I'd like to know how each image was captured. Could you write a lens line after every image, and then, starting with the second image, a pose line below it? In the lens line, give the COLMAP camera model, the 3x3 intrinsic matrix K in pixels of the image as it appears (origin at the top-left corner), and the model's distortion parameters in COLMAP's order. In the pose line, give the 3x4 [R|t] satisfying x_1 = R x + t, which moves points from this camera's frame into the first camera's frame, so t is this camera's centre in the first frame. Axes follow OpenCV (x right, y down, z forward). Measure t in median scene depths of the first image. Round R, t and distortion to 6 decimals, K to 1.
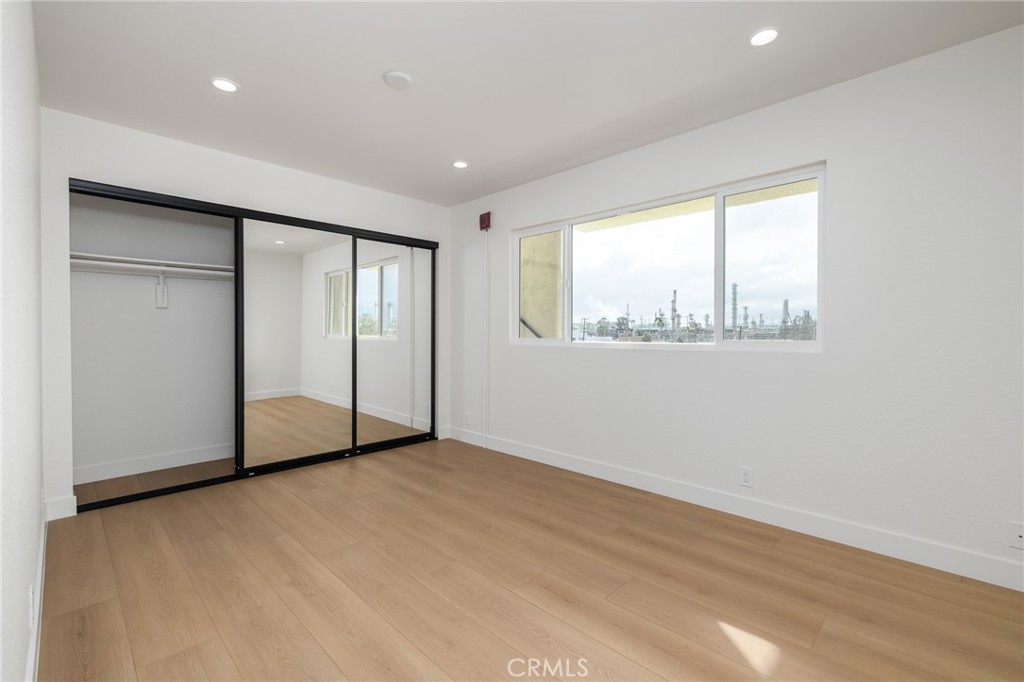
lens RADIAL K [[445.6, 0, 509.4], [0, 445.6, 338.1], [0, 0, 1]] dist [0.002845, 0.001693]
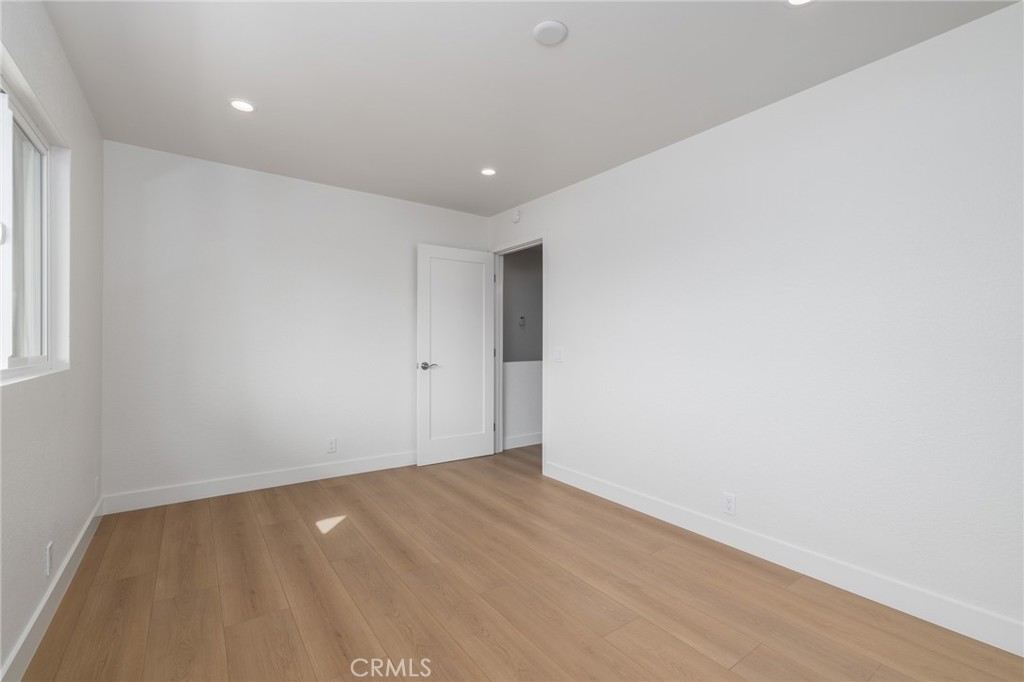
lens RADIAL K [[445.6, 0, 511.9], [0, 445.6, 341.8], [0, 0, 1]] dist [0.002845, 0.001693]
pose [[-0.987150, -0.007353, 0.159625, -0.366852], [-0.006502, 0.999962, 0.005857, -0.035649], [-0.159662, 0.004744, -0.987160, 2.121823]]
